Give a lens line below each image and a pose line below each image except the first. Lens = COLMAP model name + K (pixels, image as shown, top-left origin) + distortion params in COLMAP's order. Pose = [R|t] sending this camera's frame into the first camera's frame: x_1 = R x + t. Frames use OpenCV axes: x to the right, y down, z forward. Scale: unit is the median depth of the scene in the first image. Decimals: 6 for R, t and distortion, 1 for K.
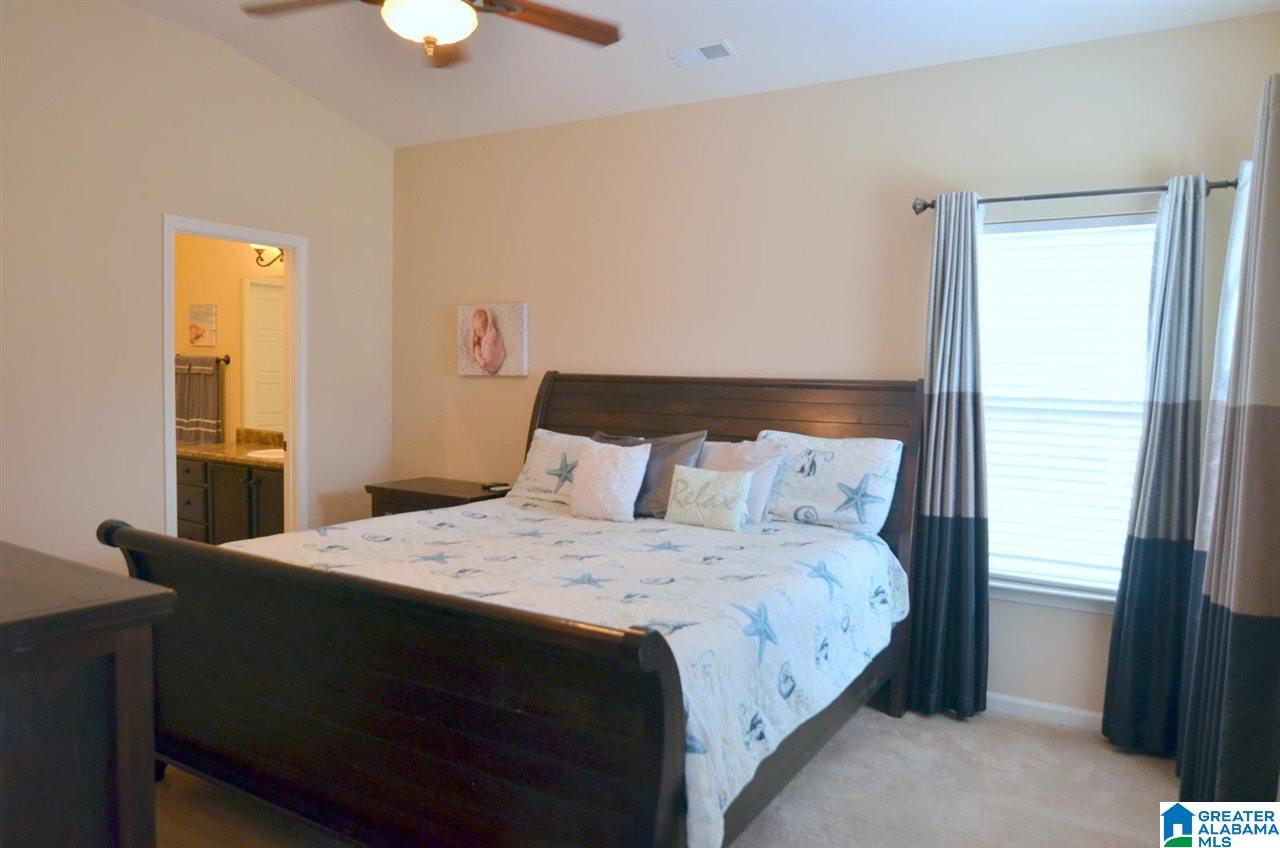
lens RADIAL K [[888.1, 0, 639.7], [0, 888.1, 427.0], [0, 0, 1]] dist [-0.022268, 0.003646]
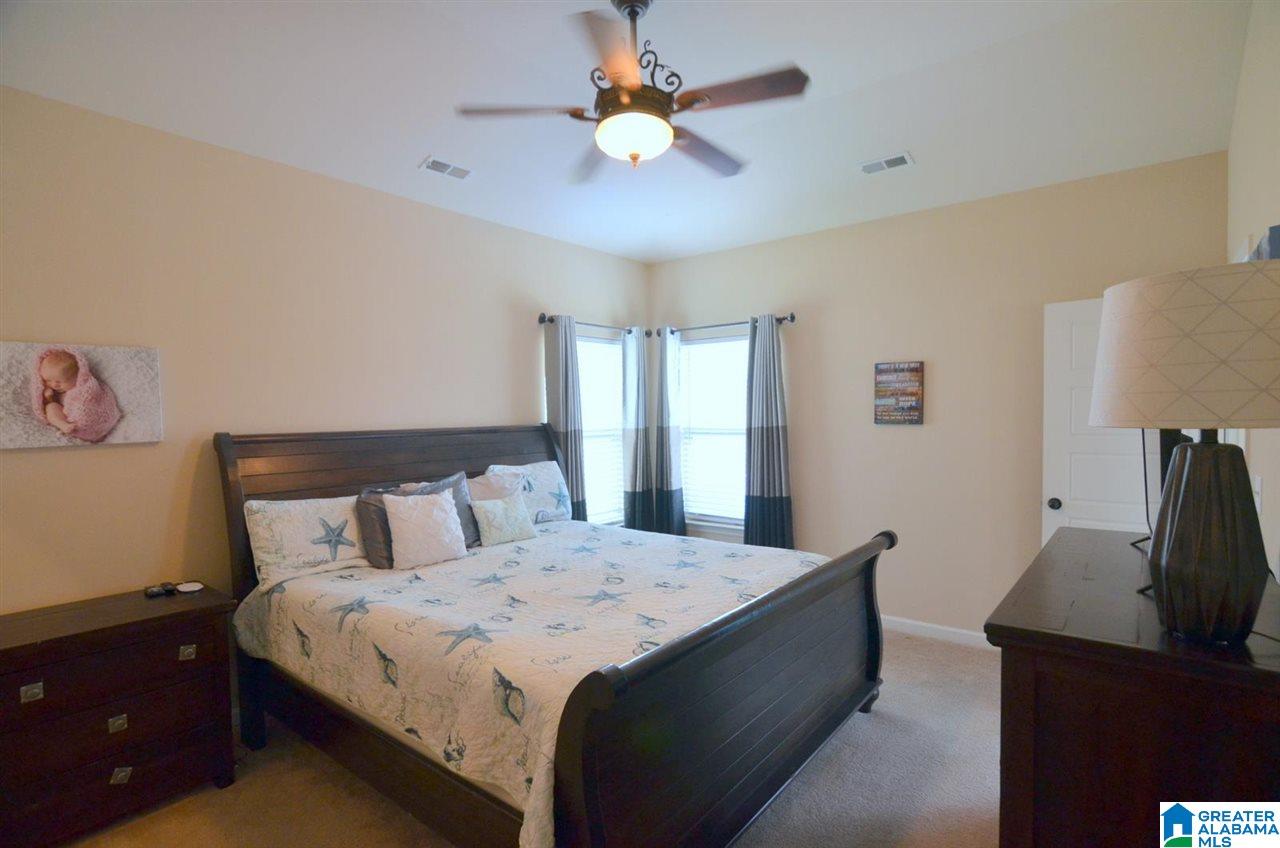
lens RADIAL K [[618.6, 0, 641.1], [0, 618.6, 426.6], [0, 0, 1]] dist [-0.000536, -0.000021]
pose [[0.144042, -0.044082, 0.988589, -0.596747], [0.080168, 0.996243, 0.032743, -0.053992], [-0.986319, 0.074537, 0.147035, 0.494599]]
